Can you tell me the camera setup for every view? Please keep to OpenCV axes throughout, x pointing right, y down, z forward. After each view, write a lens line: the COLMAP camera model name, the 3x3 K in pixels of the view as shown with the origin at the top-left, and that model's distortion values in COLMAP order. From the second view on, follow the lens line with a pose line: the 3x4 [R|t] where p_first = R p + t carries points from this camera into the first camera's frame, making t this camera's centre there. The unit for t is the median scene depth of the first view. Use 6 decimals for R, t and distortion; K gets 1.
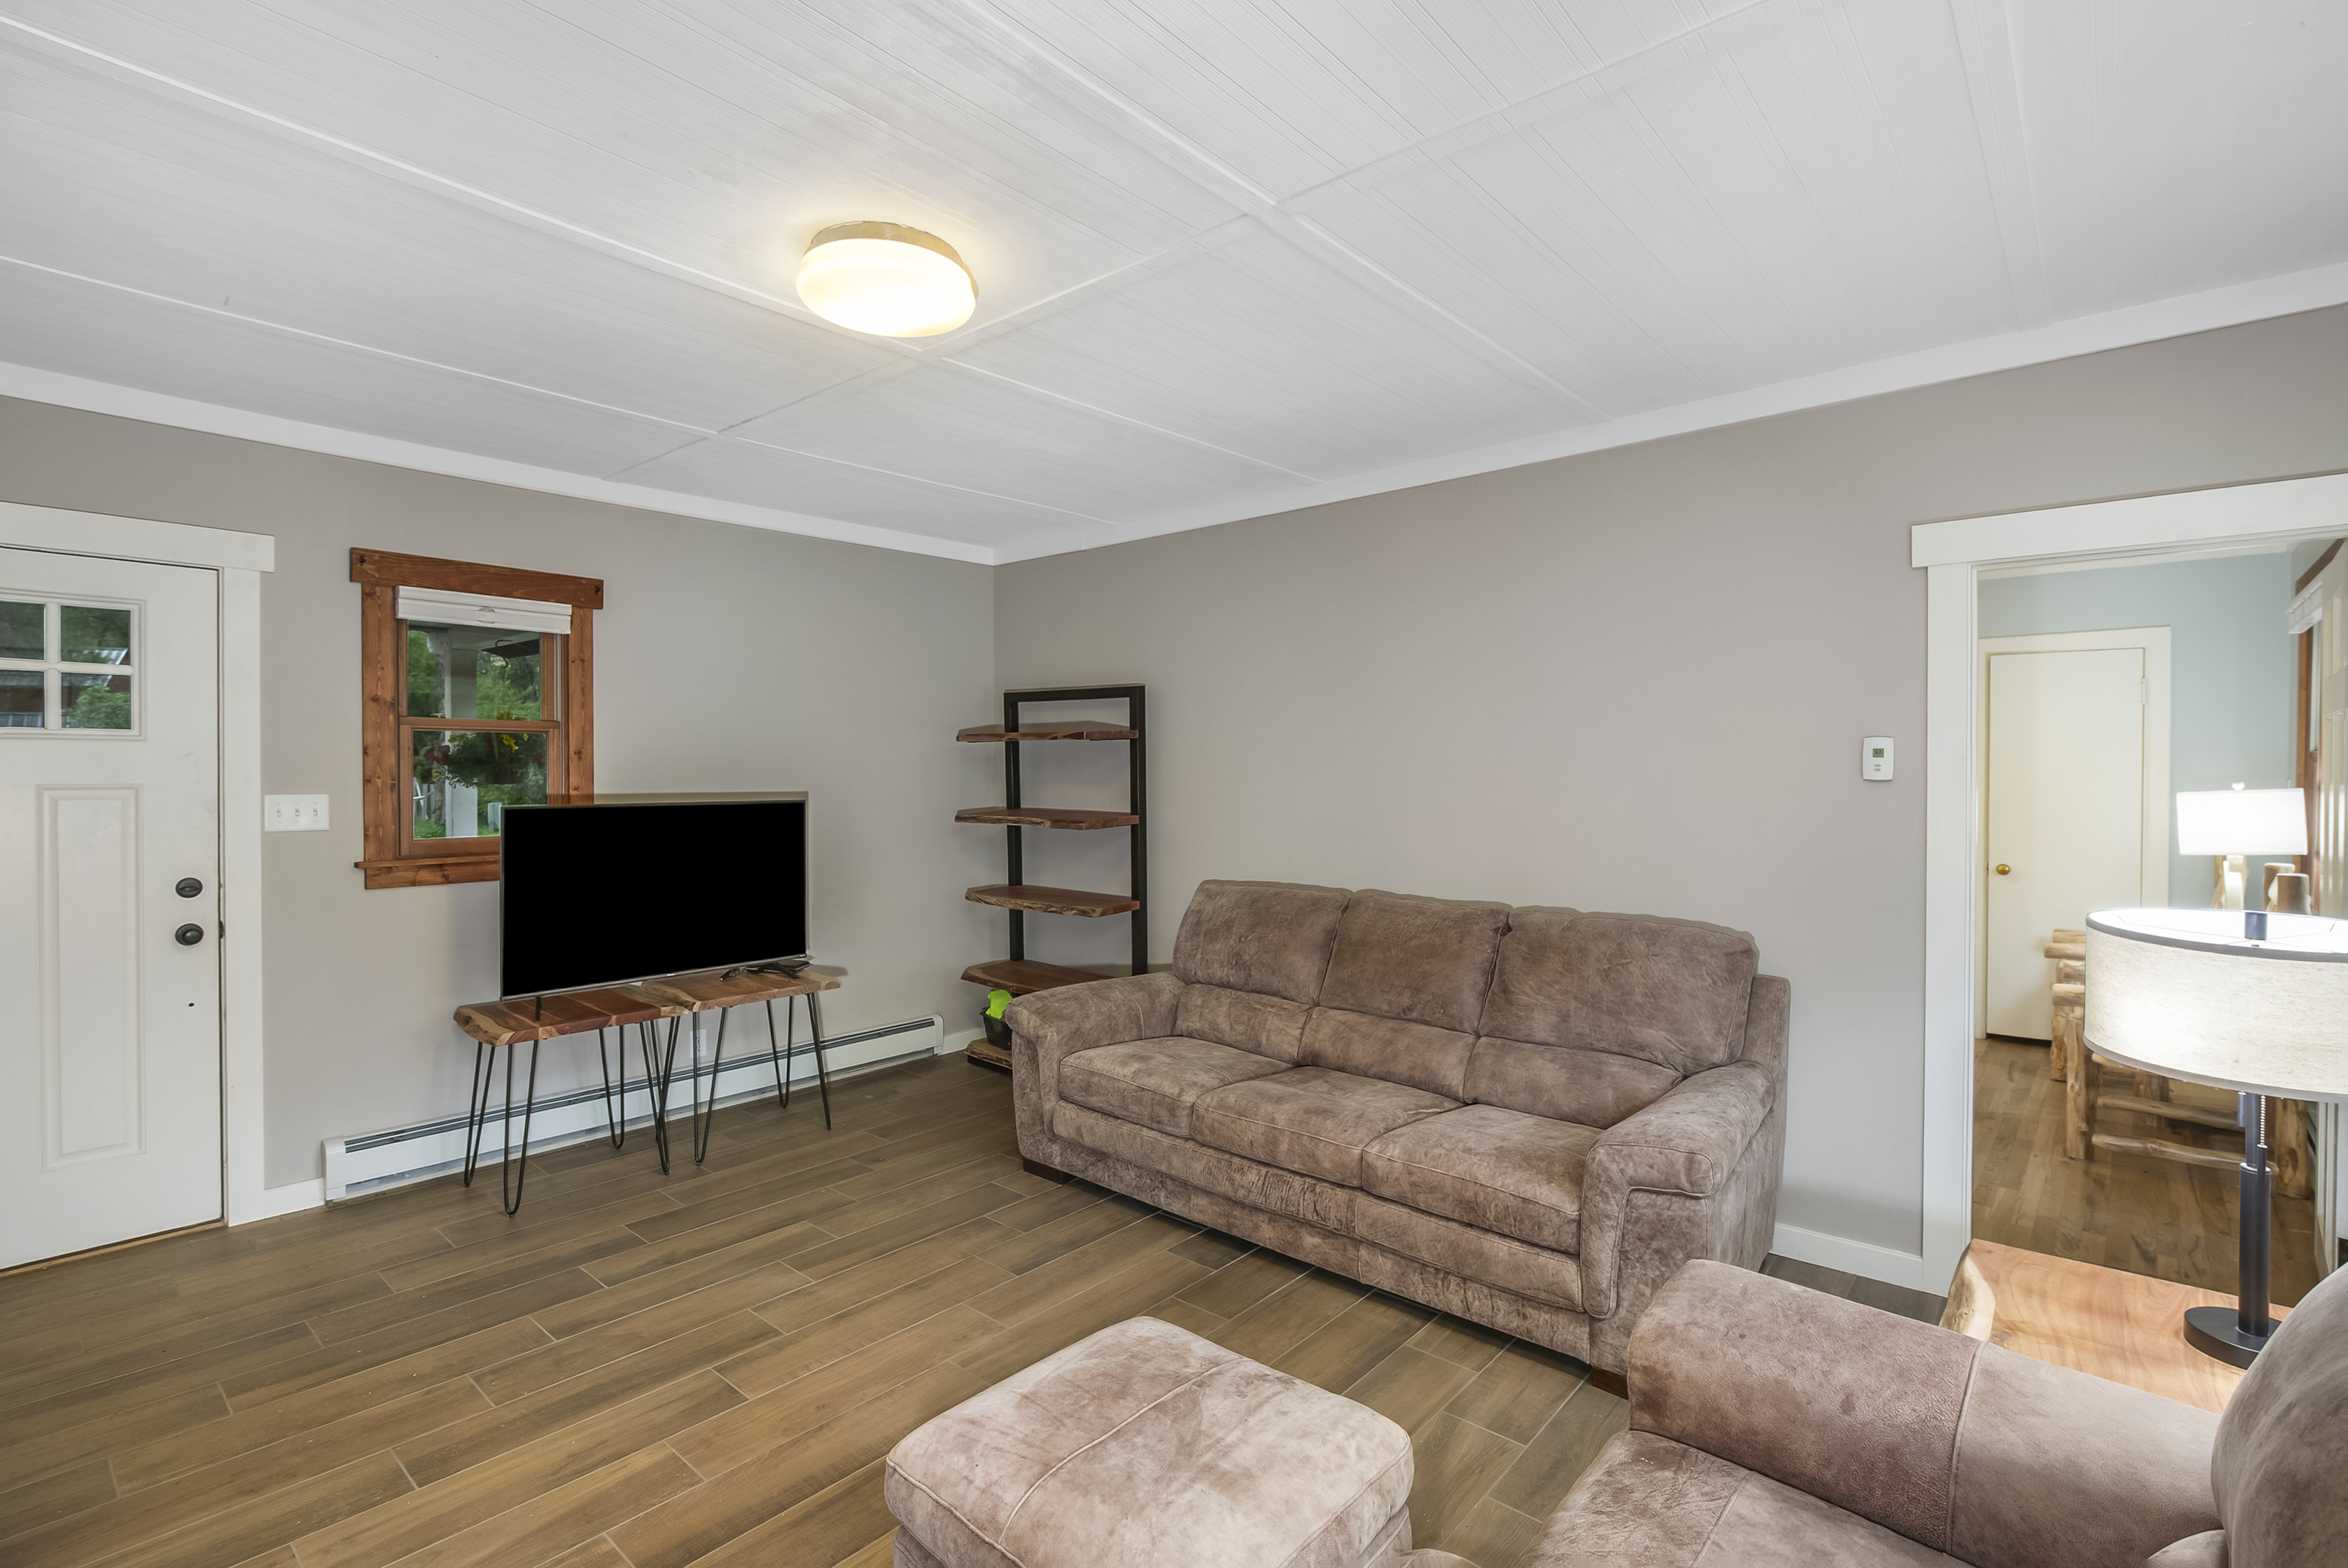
lens RADIAL K [[1102.1, 0, 1174.0], [0, 1102.1, 784.0], [0, 0, 1]] dist [-0.002363, -0.000248]
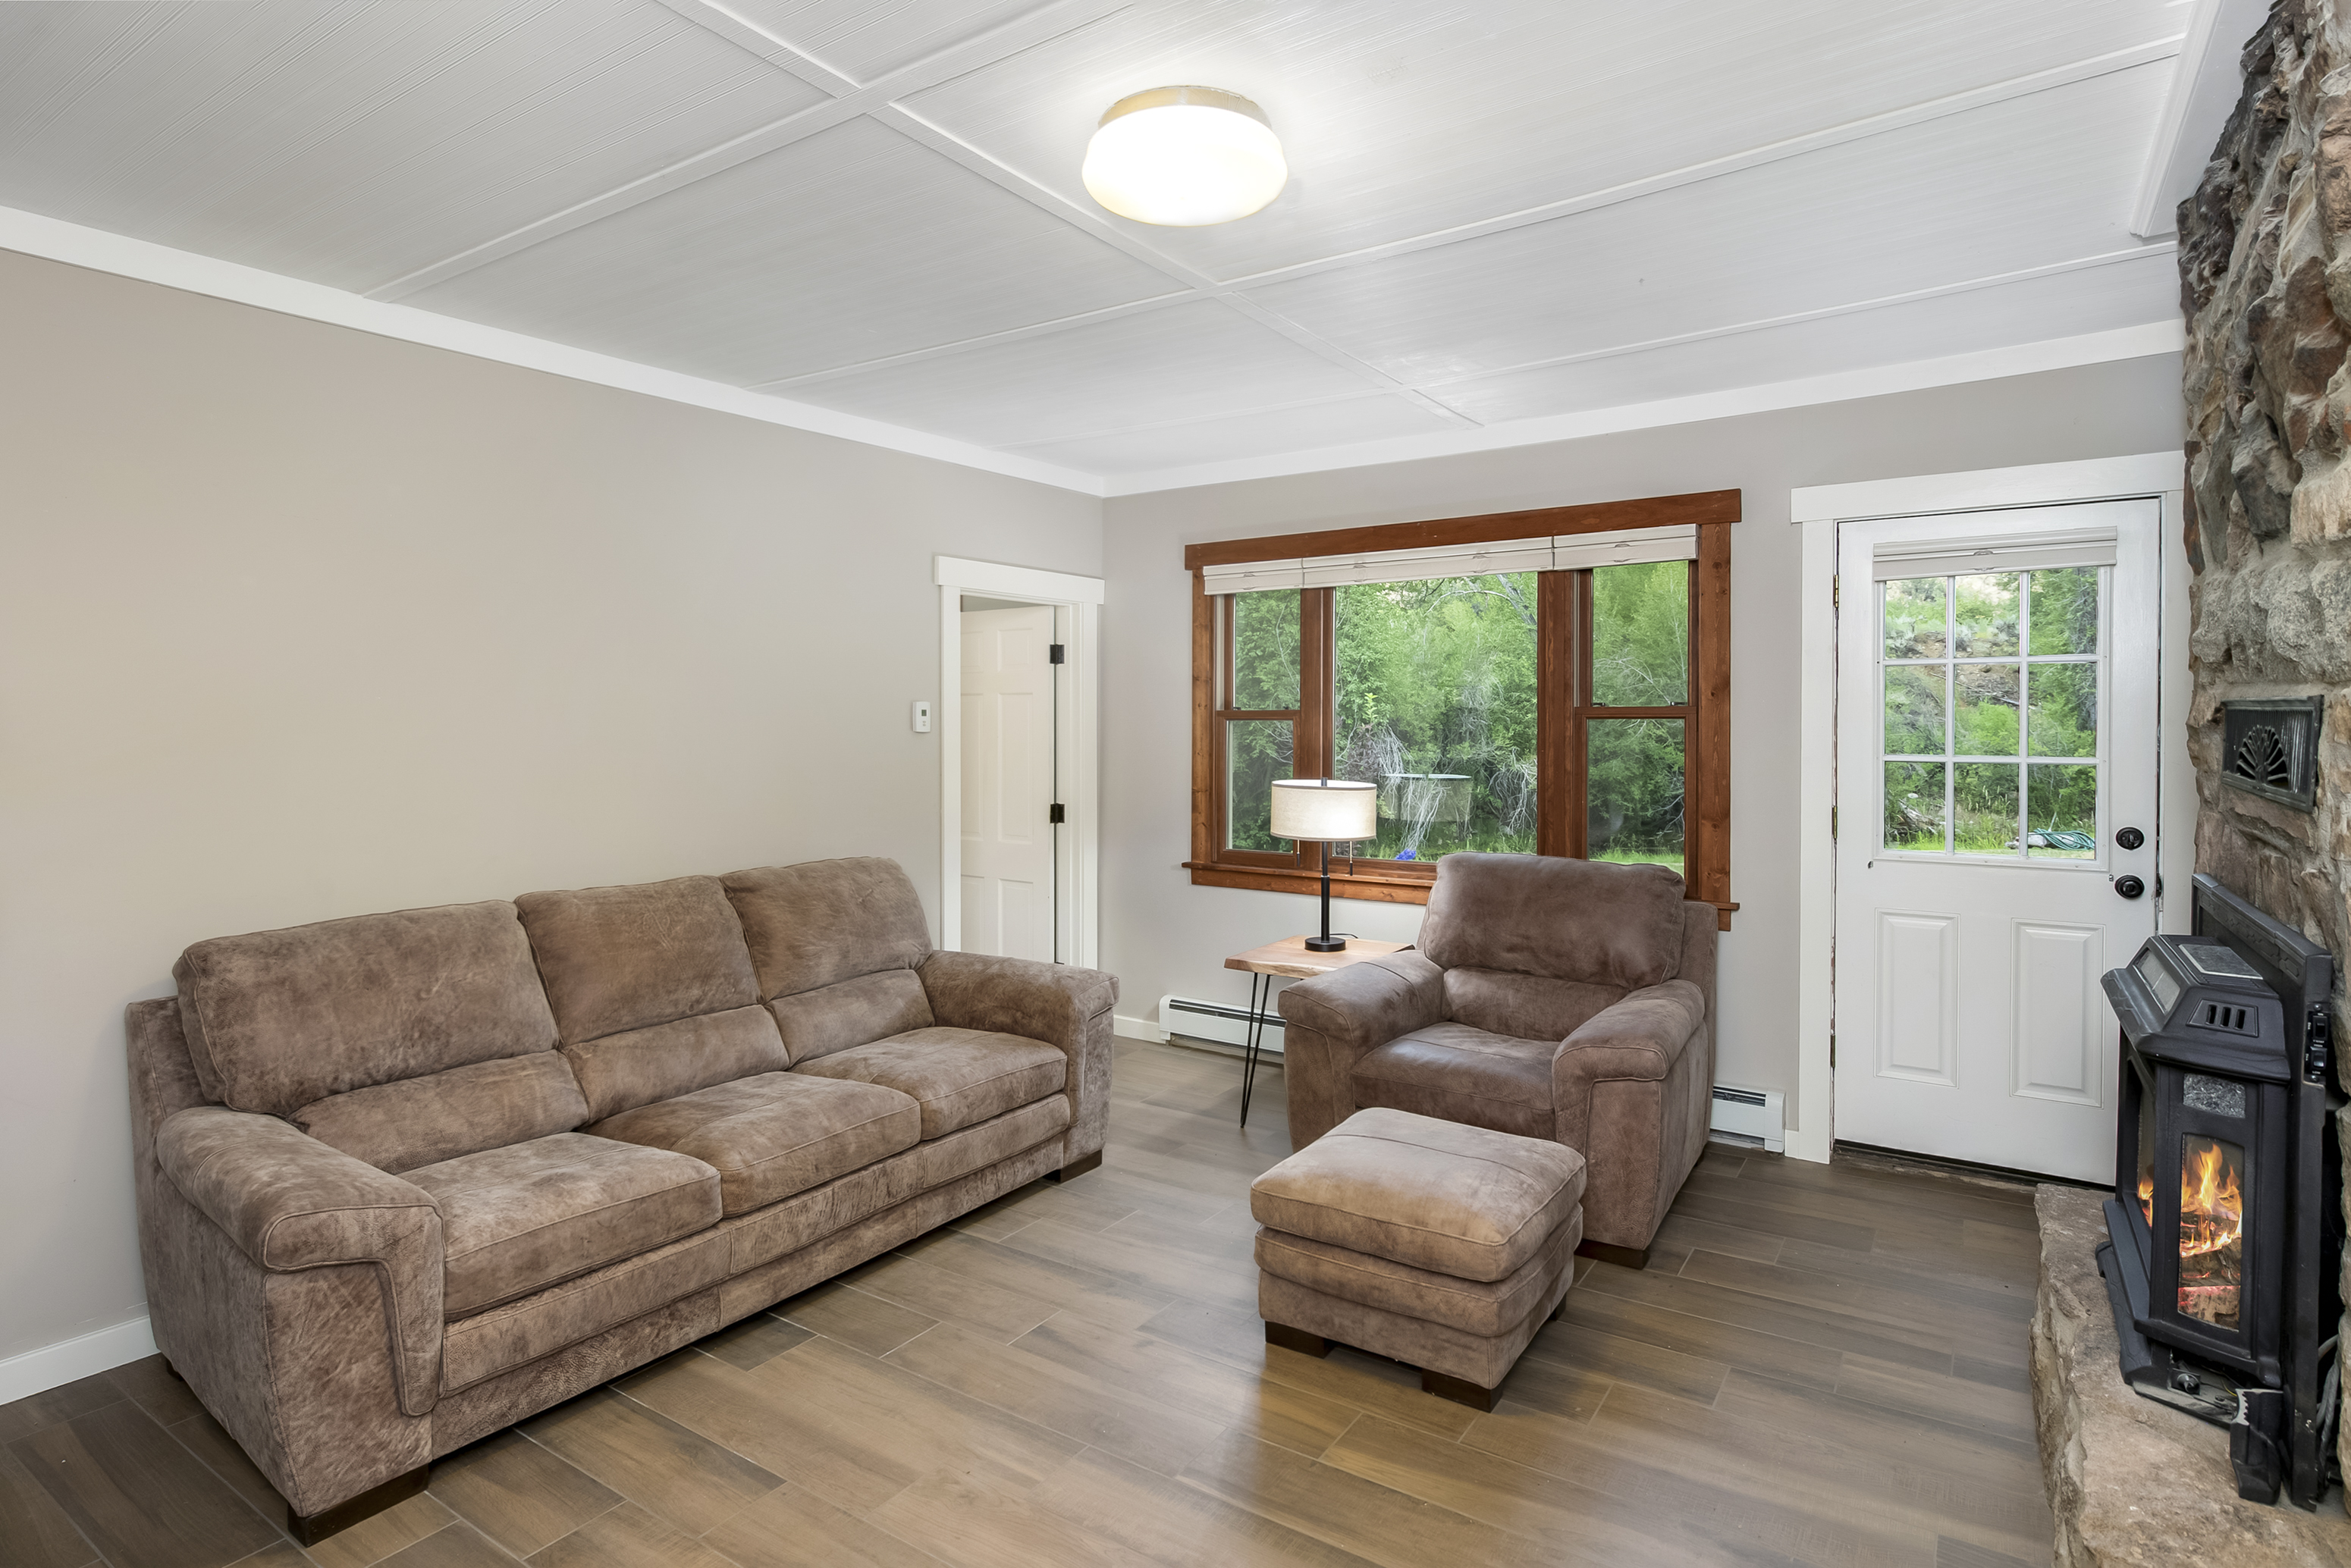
lens RADIAL K [[1219.8, 0, 1175.6], [0, 1219.8, 737.4], [0, 0, 1]] dist [-0.000049, 0.000426]
pose [[-0.120762, -0.013992, 0.992583, -0.877151], [0.020241, 0.999658, 0.016554, -0.014974], [-0.992475, 0.022090, -0.120437, 0.818698]]
